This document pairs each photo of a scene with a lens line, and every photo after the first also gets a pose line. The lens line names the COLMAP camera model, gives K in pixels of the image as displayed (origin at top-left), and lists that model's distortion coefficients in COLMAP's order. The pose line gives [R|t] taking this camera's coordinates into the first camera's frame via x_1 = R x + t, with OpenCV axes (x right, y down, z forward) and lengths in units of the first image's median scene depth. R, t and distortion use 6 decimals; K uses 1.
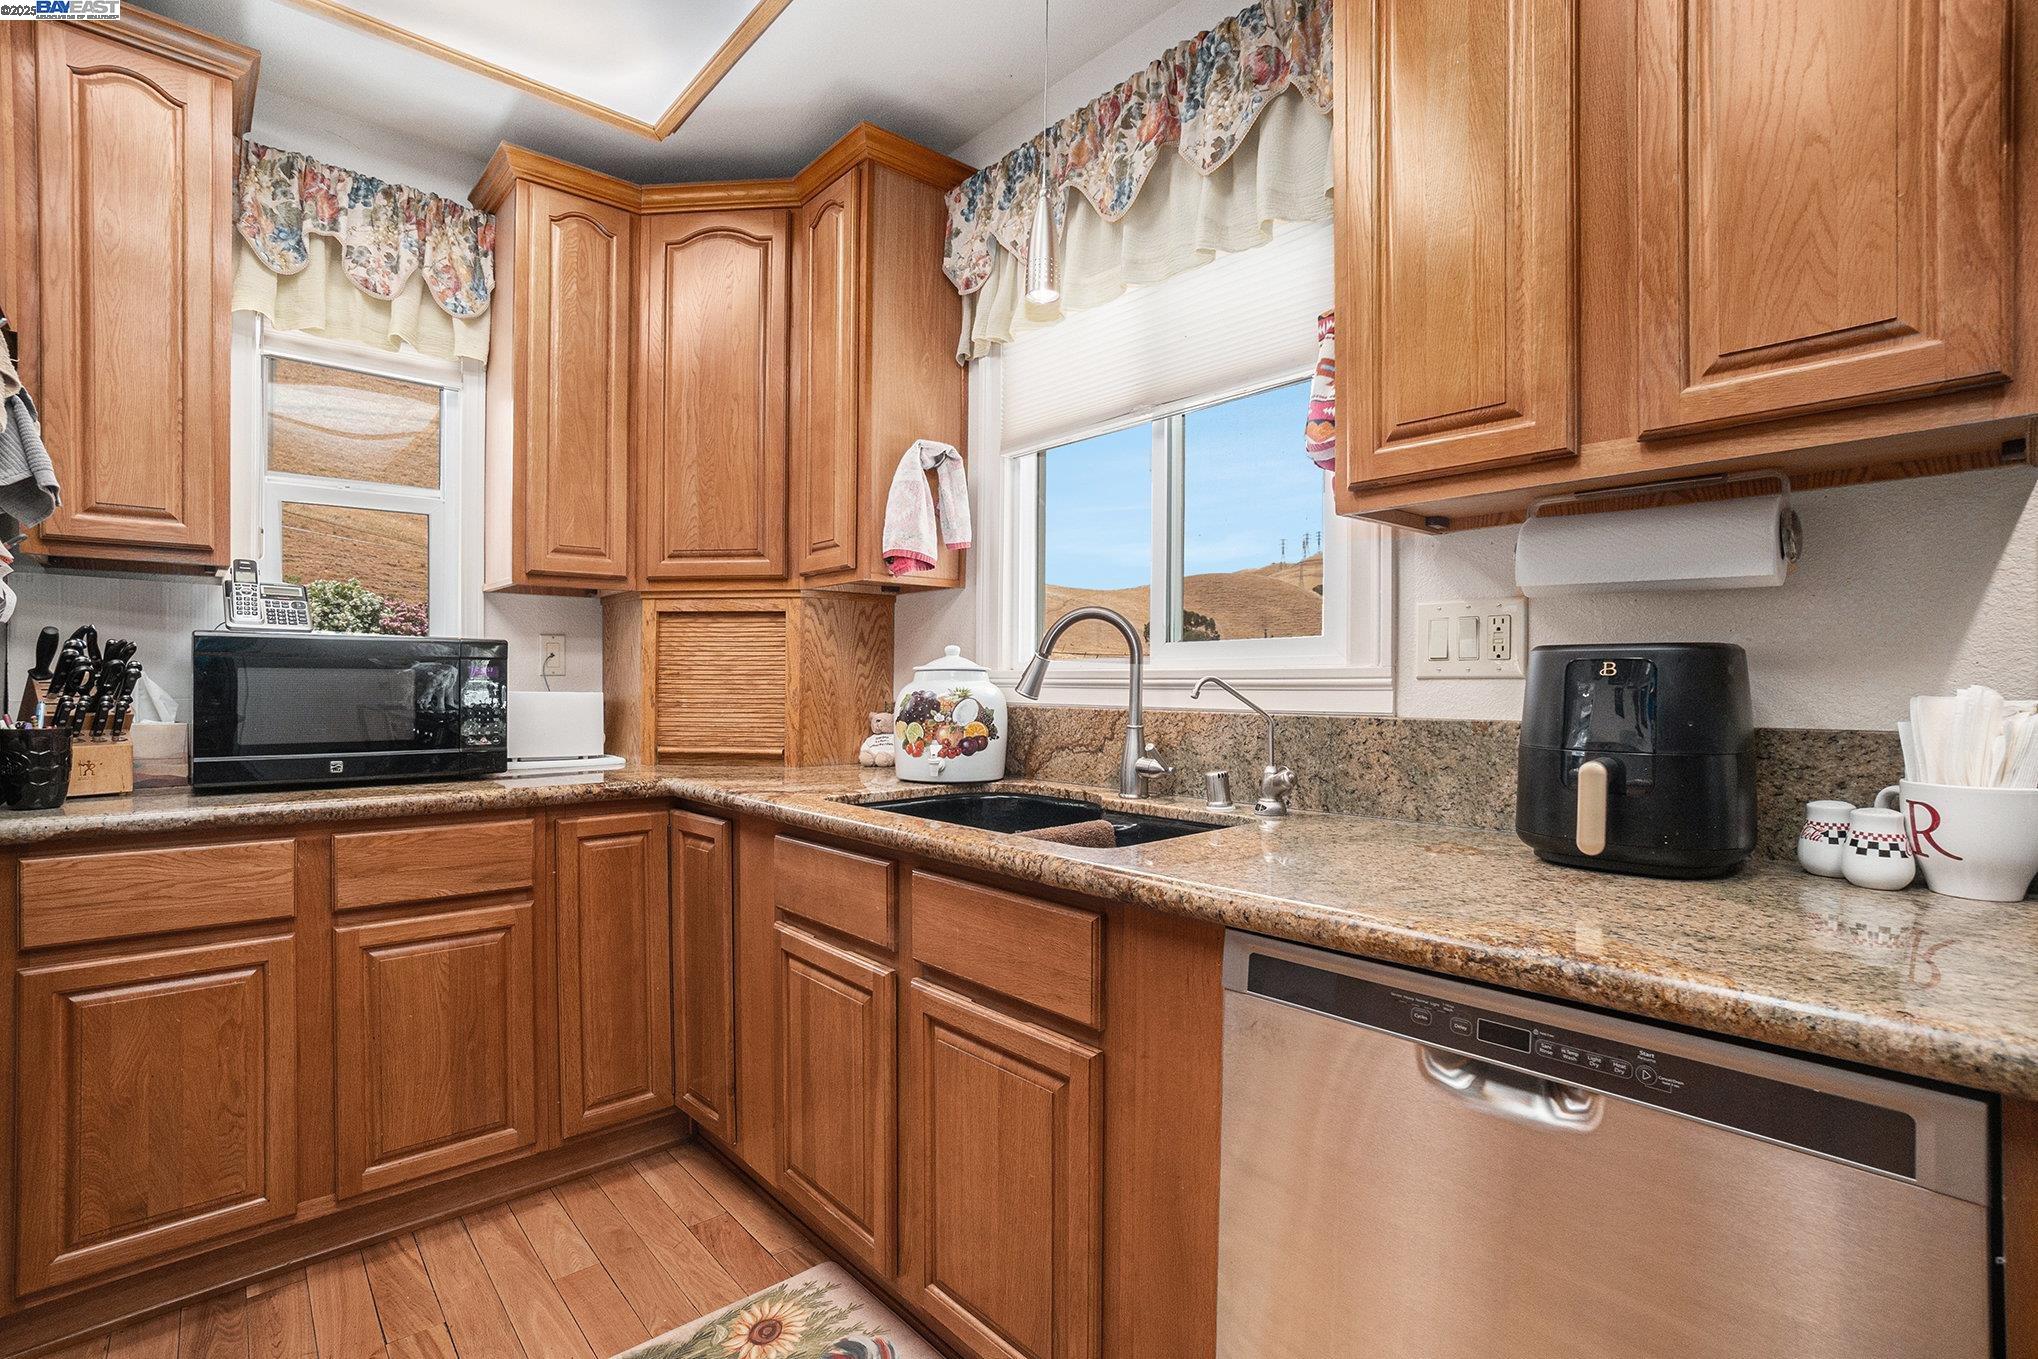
lens RADIAL K [[922.5, 0, 987.8], [0, 922.5, 682.9], [0, 0, 1]] dist [-0.062151, 0.024432]
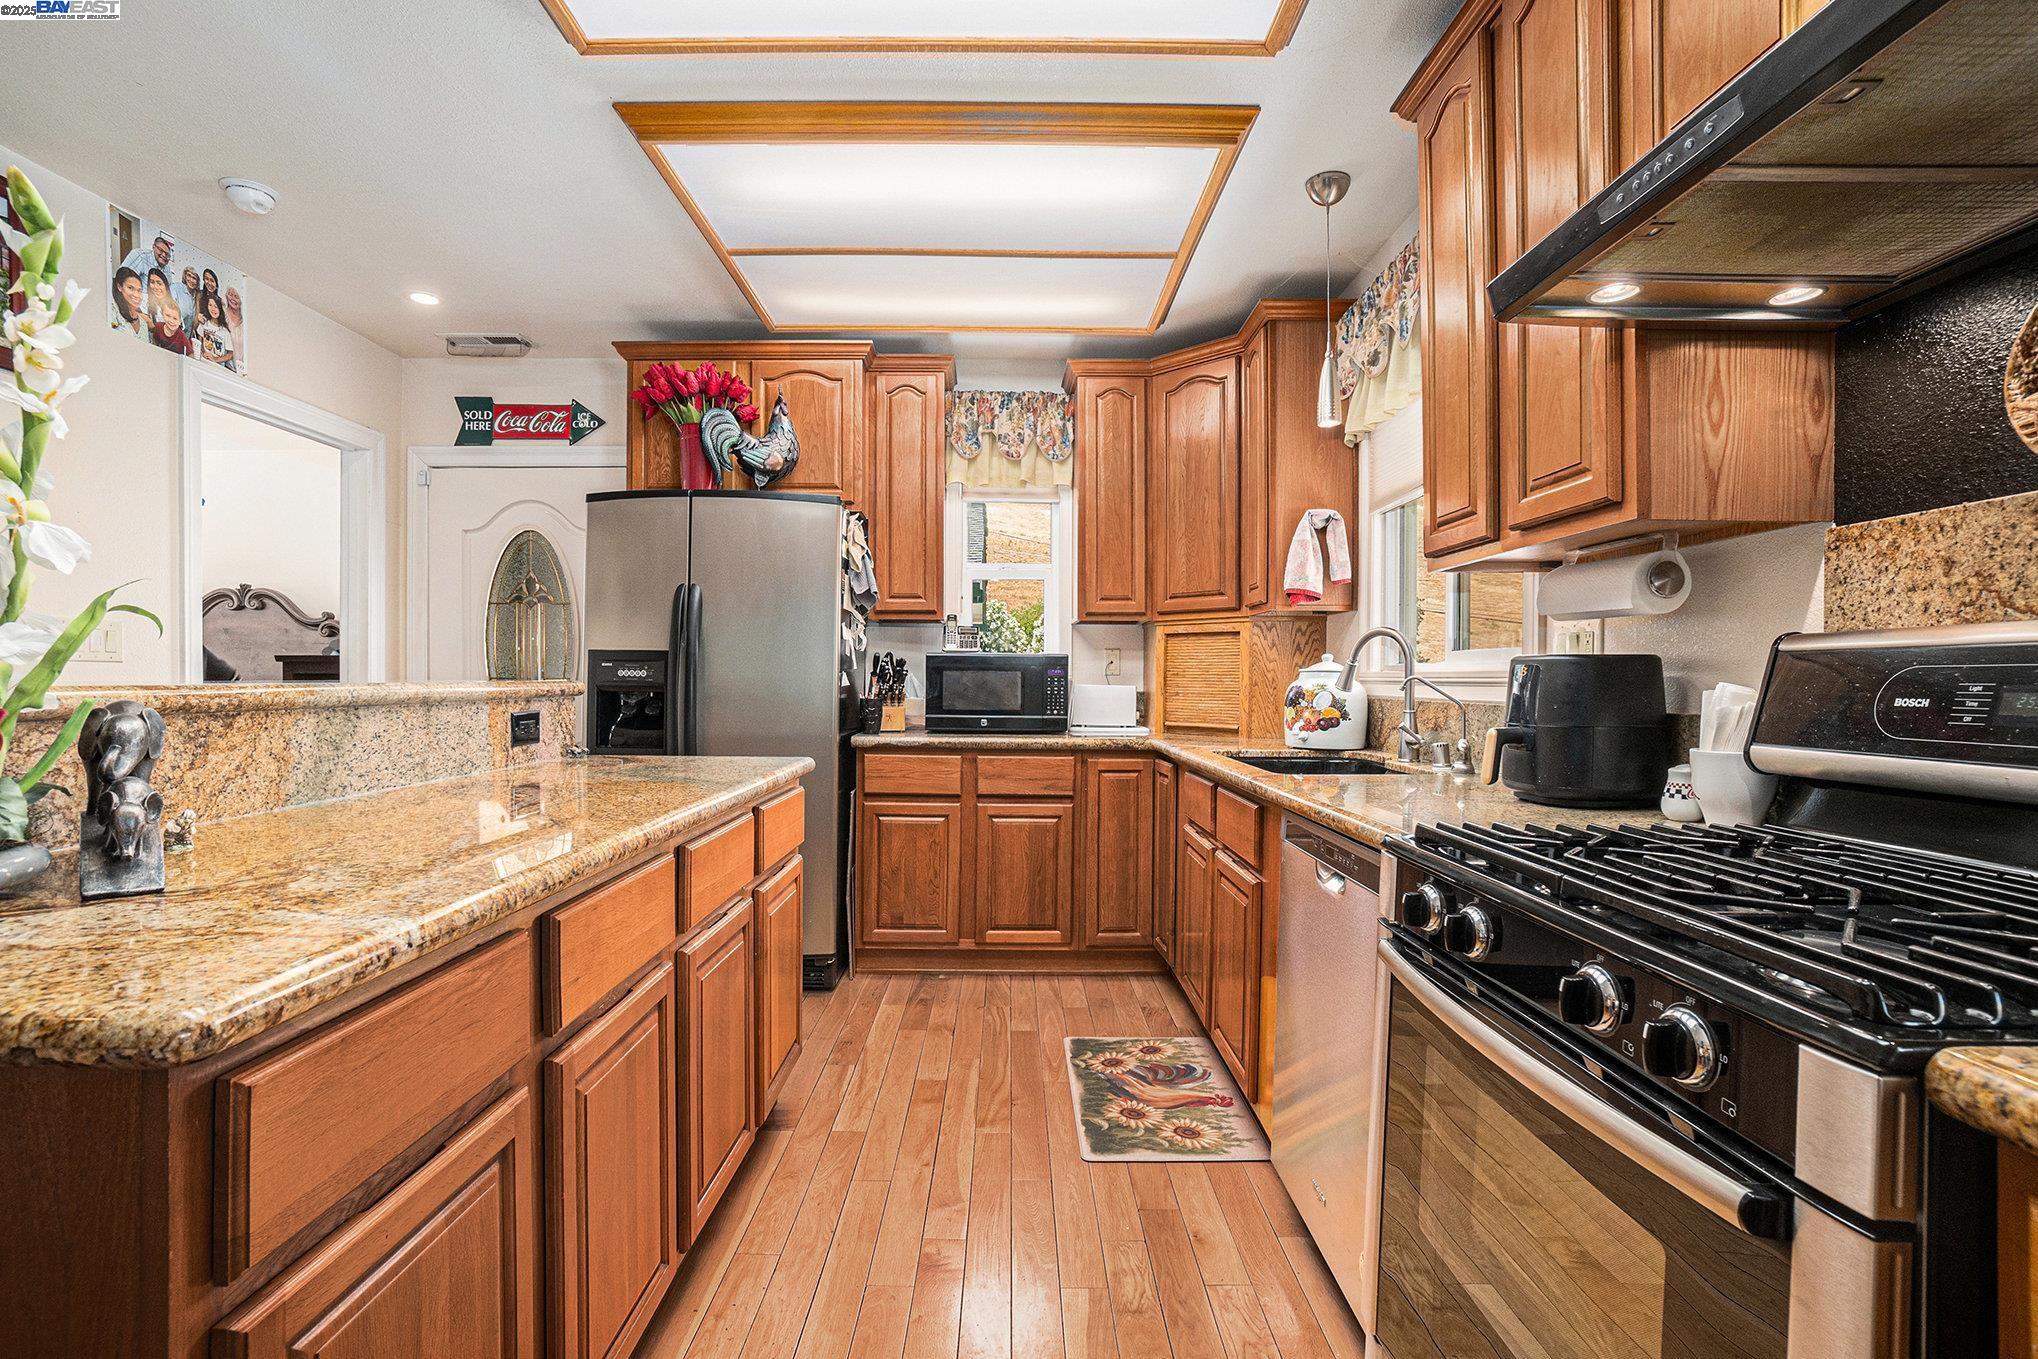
lens RADIAL K [[923.8, 0, 1019.0], [0, 923.8, 679.5], [0, 0, 1]] dist [-0.047475, 0.000251]
pose [[0.764004, 0.003586, -0.645201, 0.531930], [-0.005881, 0.999982, -0.001406, 0.003478], [0.645184, 0.004869, 0.764012, -0.401842]]
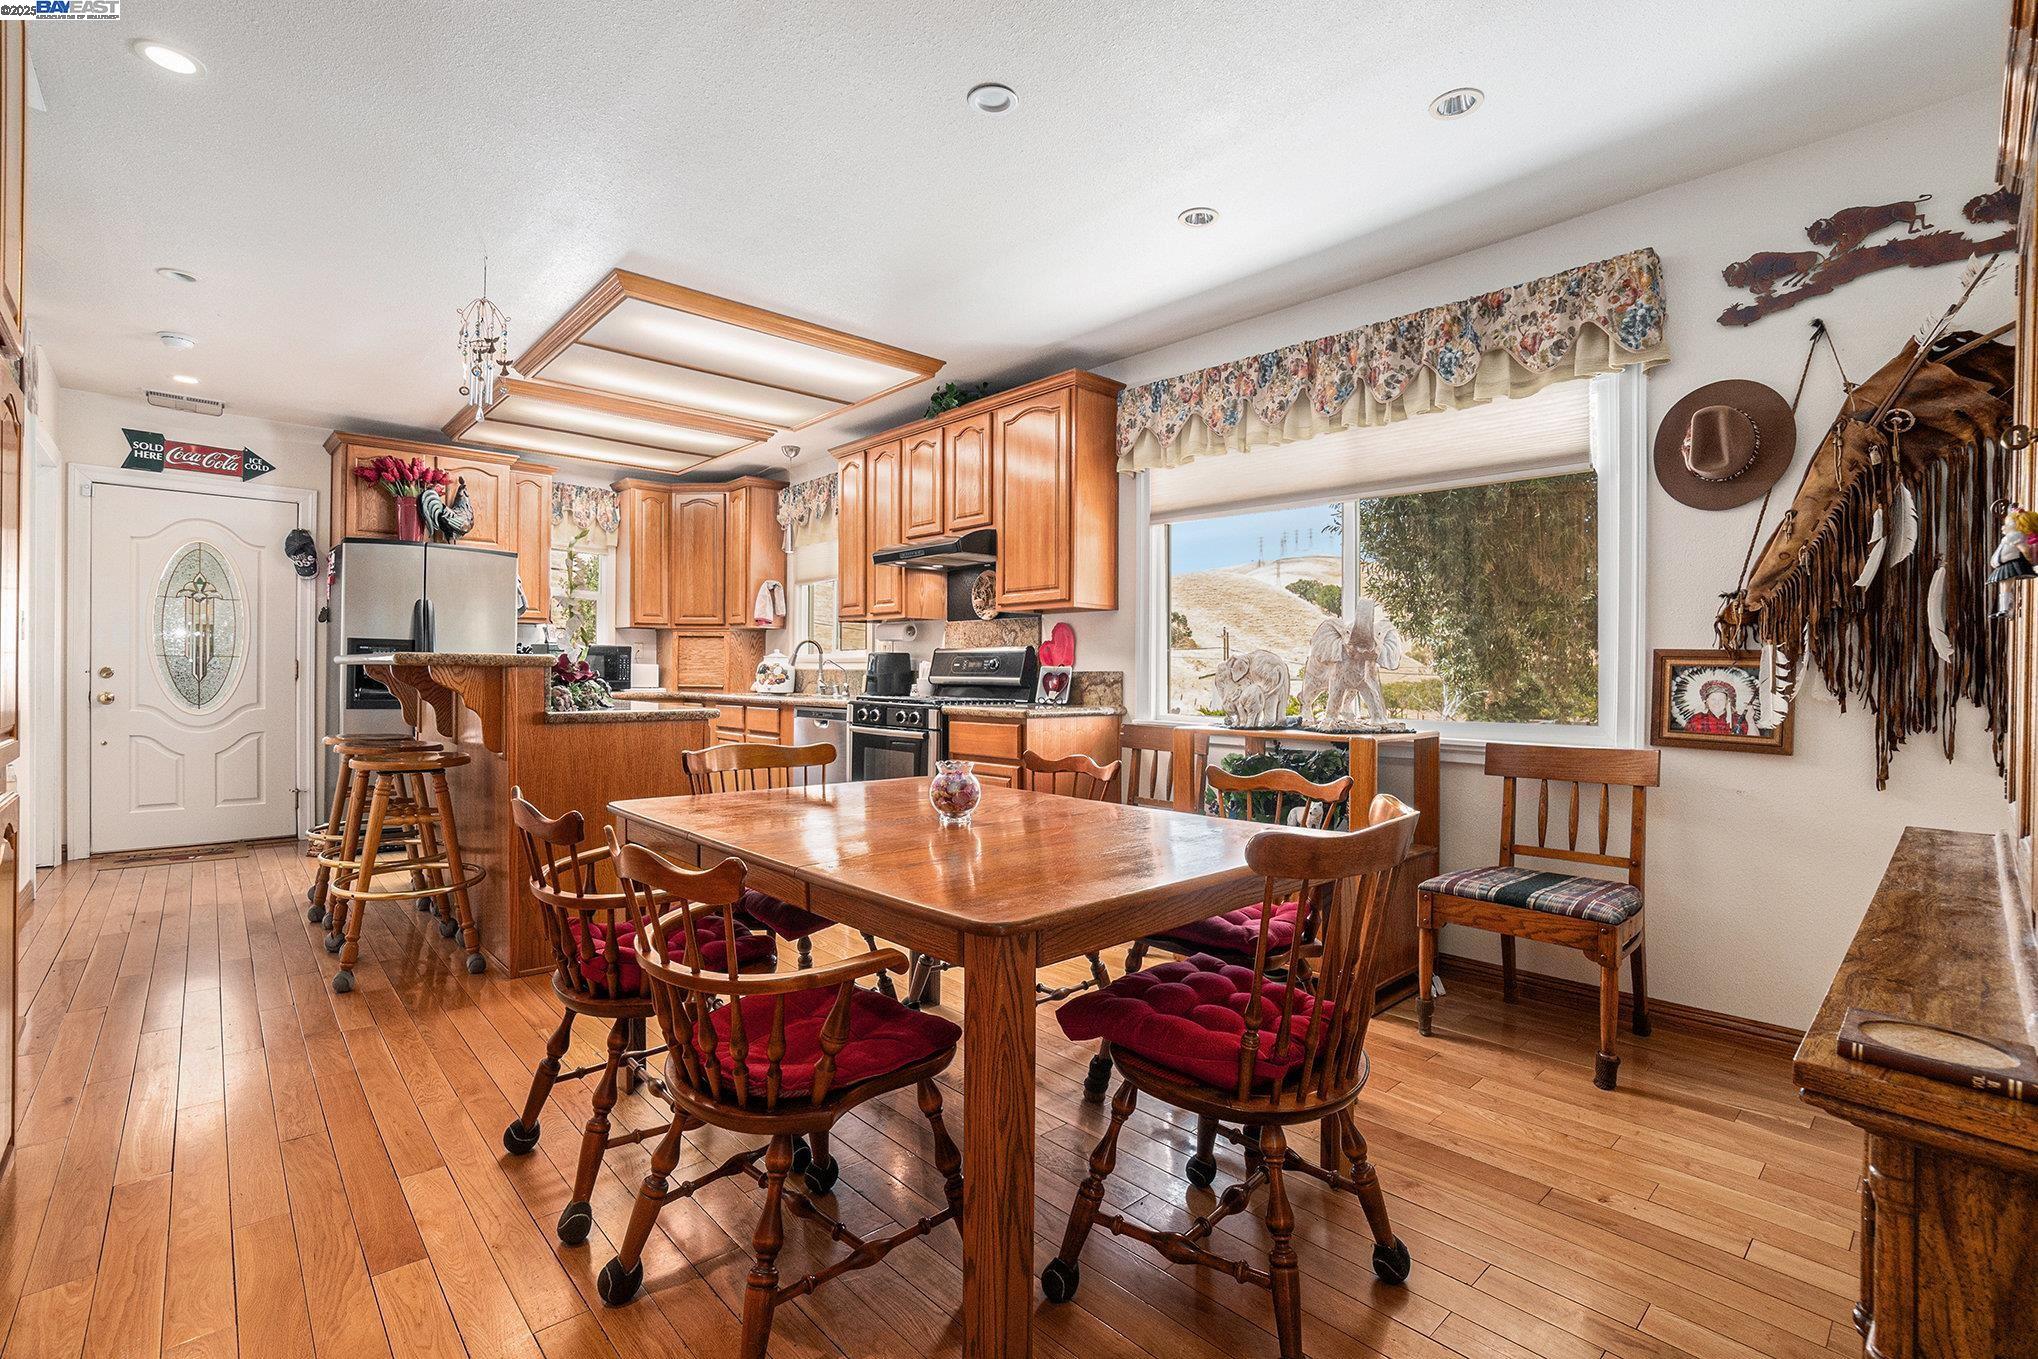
lens RADIAL K [[922.5, 0, 987.8], [0, 922.5, 682.9], [0, 0, 1]] dist [-0.062151, 0.024432]
pose [[0.999870, 0.009825, 0.012747, 0.648260], [-0.009921, 0.999923, 0.007474, 0.042127], [-0.012673, -0.007600, 0.999891, -2.135381]]
